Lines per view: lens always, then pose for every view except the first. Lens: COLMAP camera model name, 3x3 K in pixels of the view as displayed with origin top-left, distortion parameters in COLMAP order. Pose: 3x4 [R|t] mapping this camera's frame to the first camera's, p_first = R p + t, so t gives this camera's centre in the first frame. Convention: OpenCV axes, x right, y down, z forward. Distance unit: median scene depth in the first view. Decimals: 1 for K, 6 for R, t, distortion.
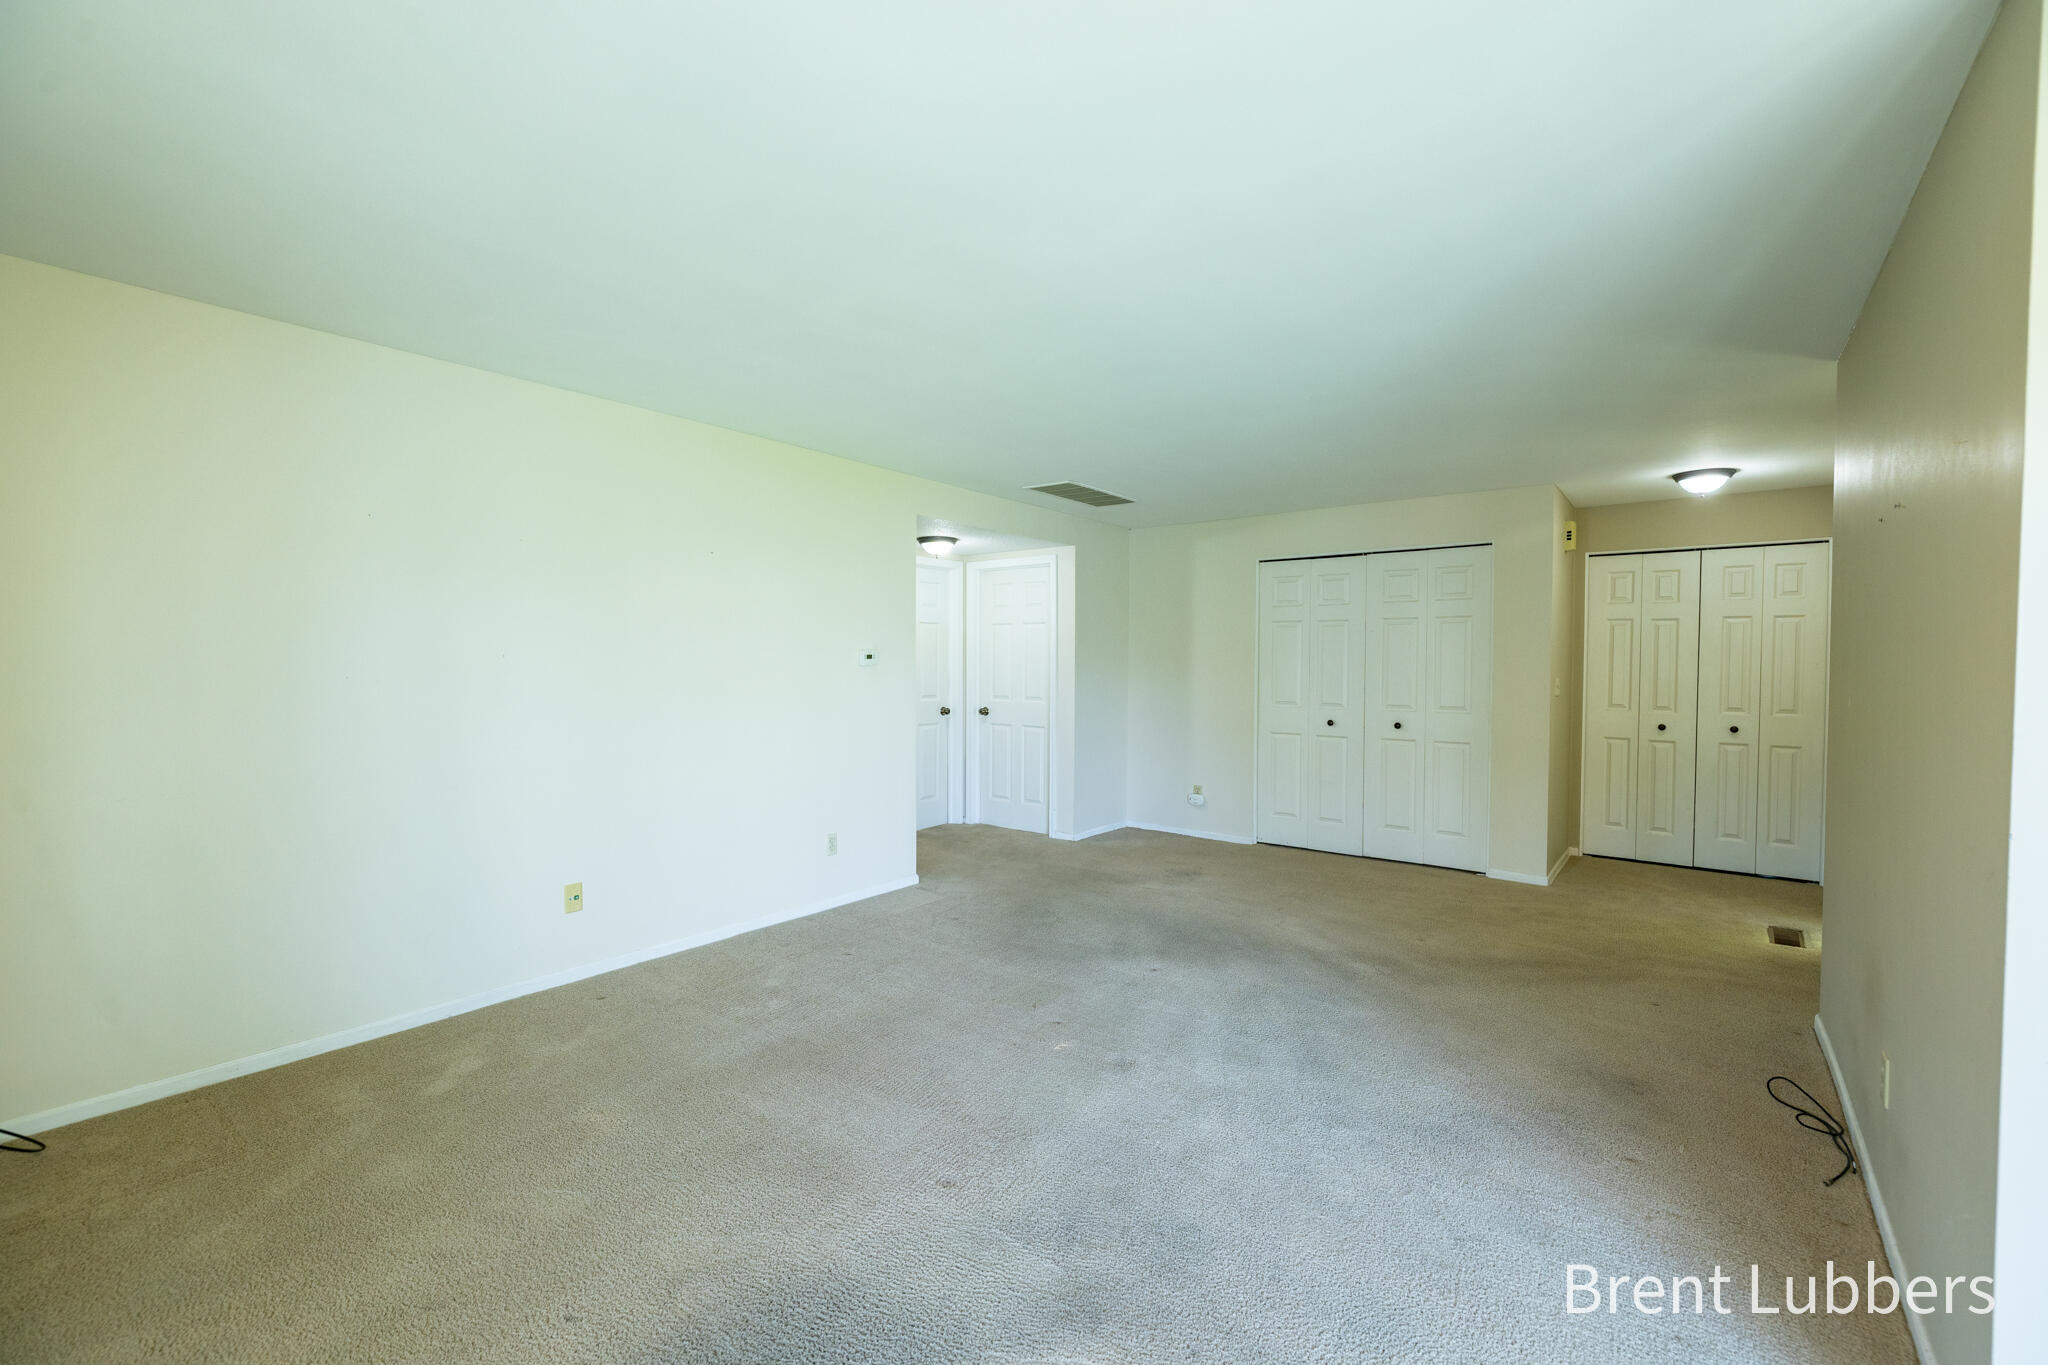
lens RADIAL K [[857.7, 0, 1032.1], [0, 857.7, 678.4], [0, 0, 1]] dist [0.001531, -0.000539]
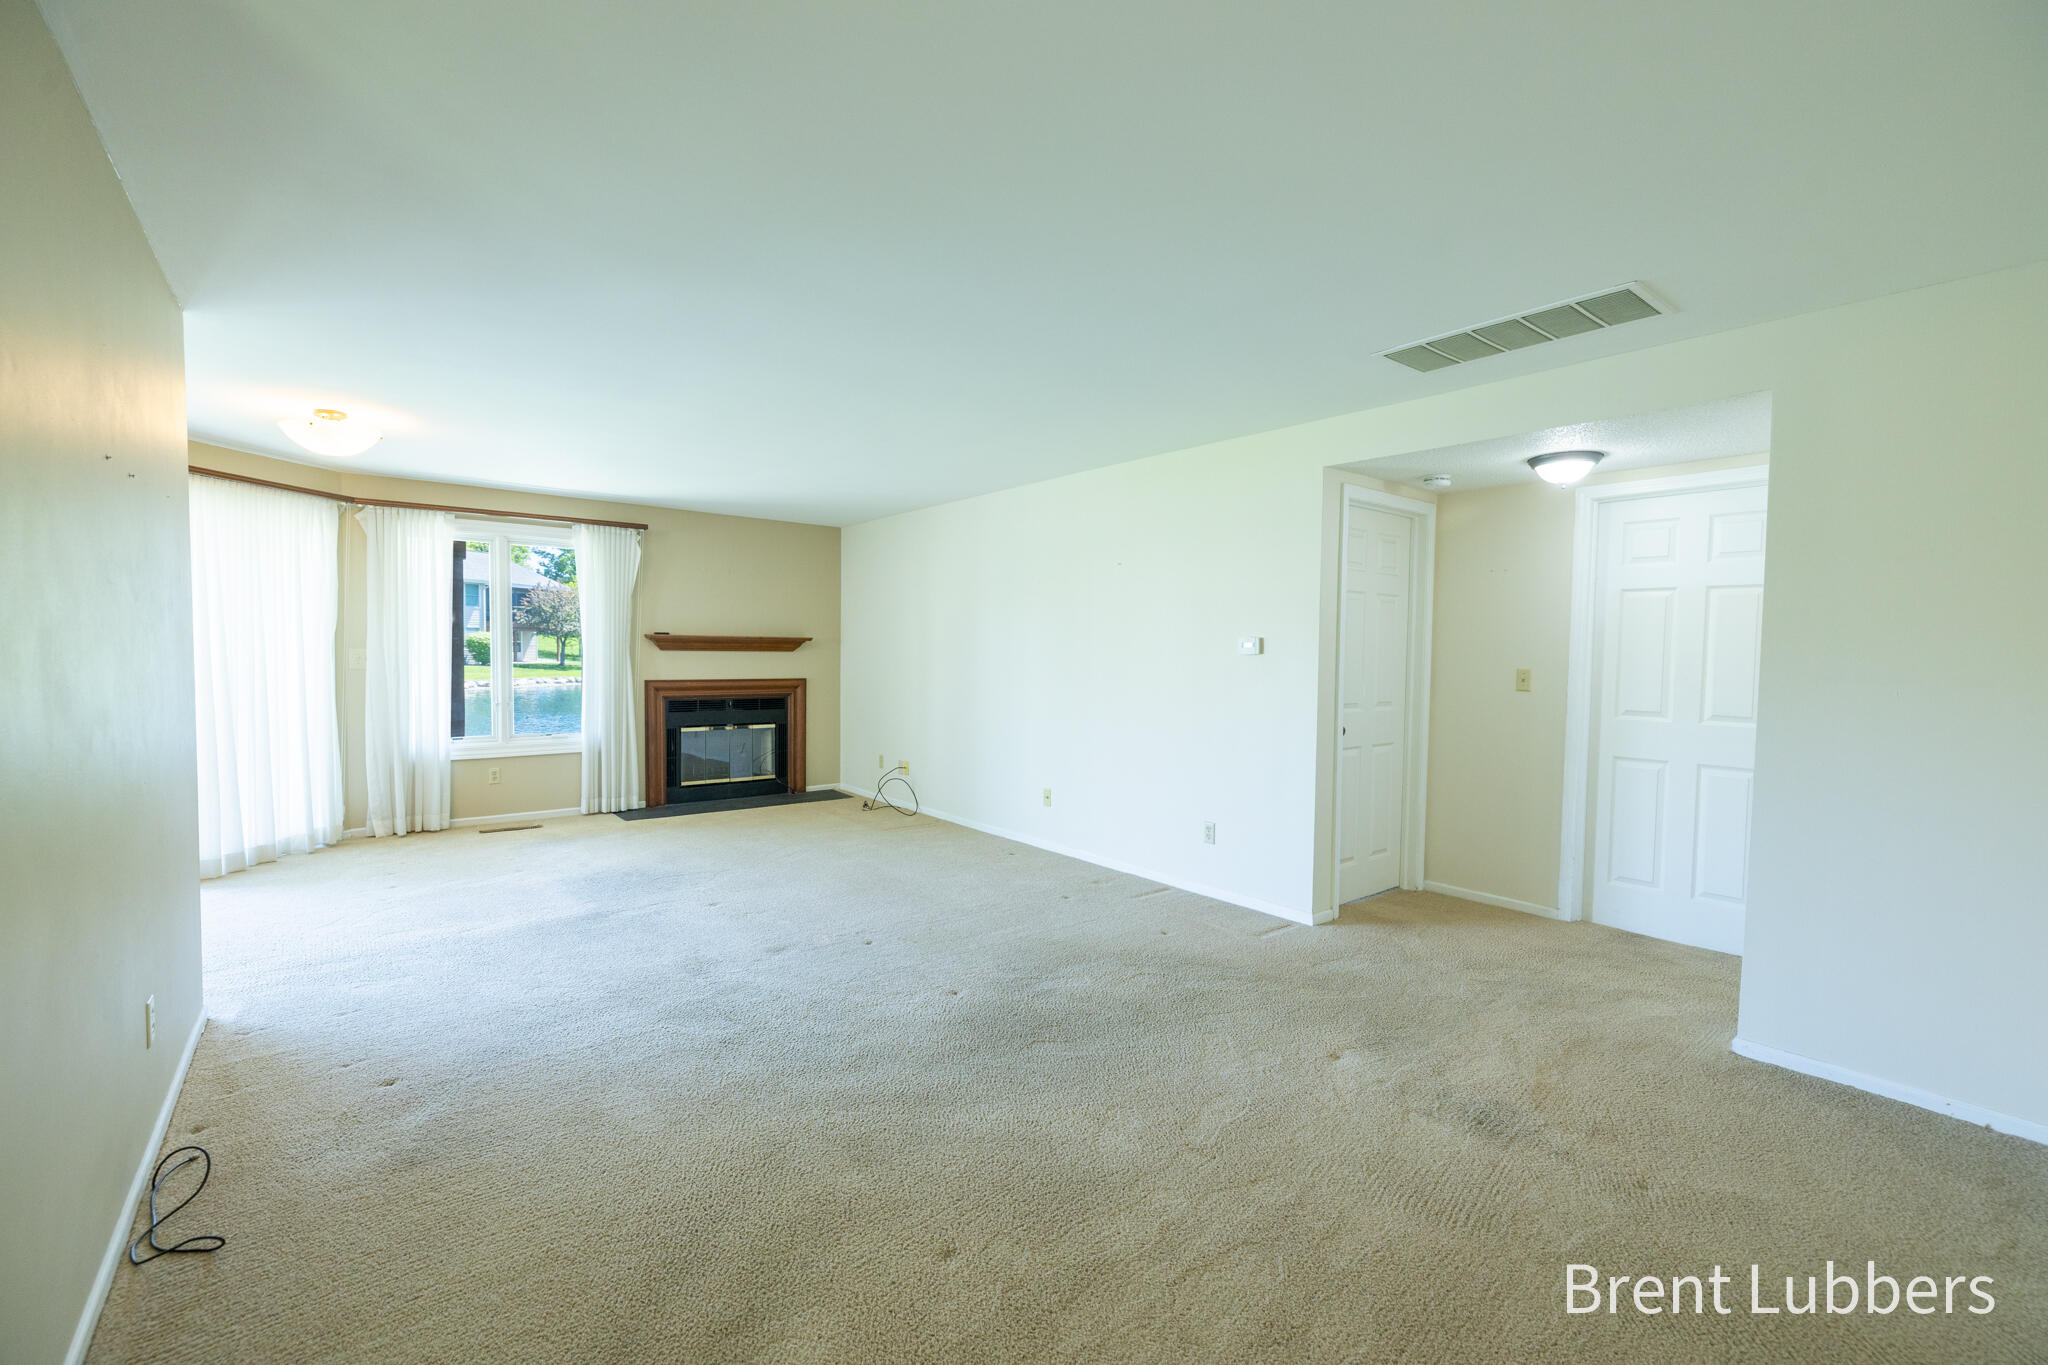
lens RADIAL K [[857.7, 0, 1023.1], [0, 857.7, 688.8], [0, 0, 1]] dist [0.001531, -0.000539]
pose [[-0.224169, 0.037779, -0.973818, 0.798308], [-0.044575, 0.997805, 0.048971, -0.013930], [0.973530, 0.054386, -0.221993, 1.029266]]
